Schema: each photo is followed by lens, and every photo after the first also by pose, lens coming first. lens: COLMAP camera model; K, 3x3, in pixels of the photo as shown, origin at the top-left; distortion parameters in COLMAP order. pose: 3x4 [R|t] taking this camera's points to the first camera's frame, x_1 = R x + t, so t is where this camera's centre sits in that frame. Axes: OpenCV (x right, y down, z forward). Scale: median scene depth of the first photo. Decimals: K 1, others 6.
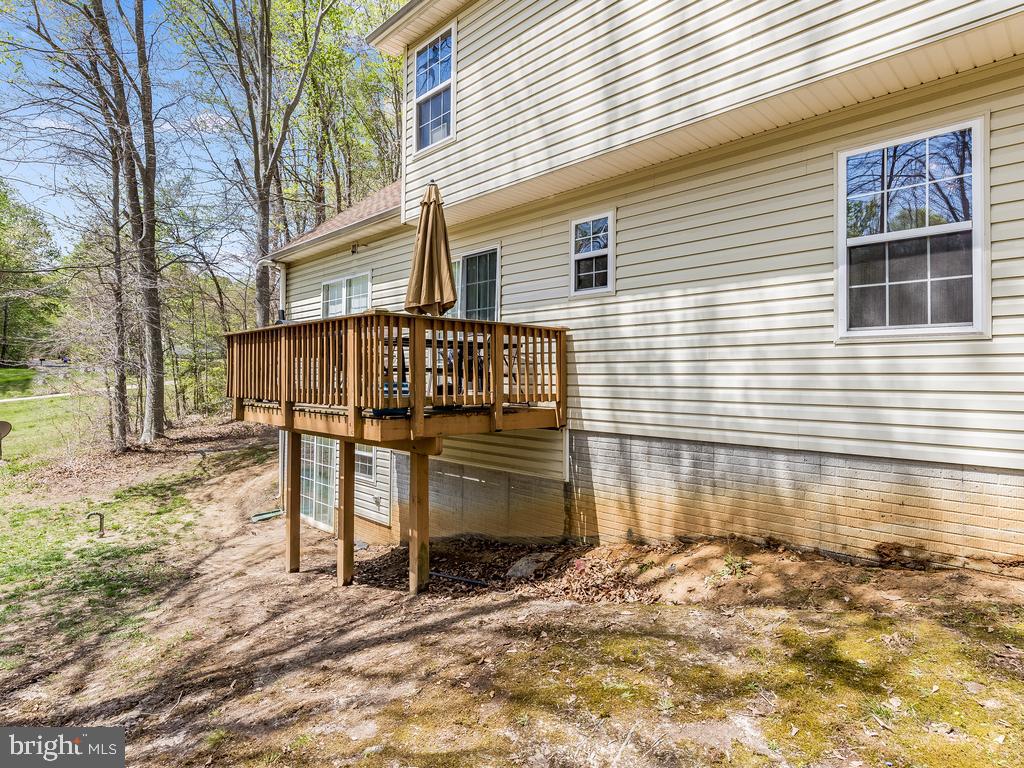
lens RADIAL K [[585.3, 0, 507.2], [0, 585.3, 373.8], [0, 0, 1]] dist [0.000690, 0.002742]
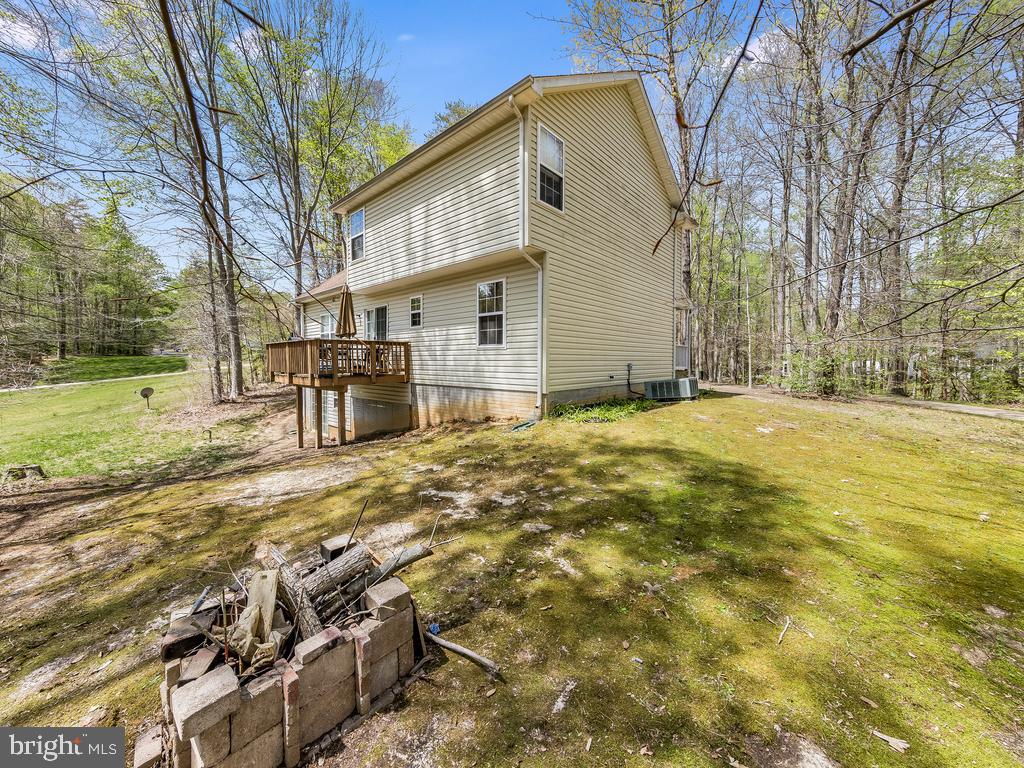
lens RADIAL K [[385.3, 0, 509.5], [0, 385.3, 370.8], [0, 0, 1]] dist [0.002839, -0.000175]
pose [[0.997731, -0.012262, 0.066200, 0.414780], [0.009665, 0.999177, 0.039404, -0.015215], [-0.066628, -0.038674, 0.997028, -0.638347]]
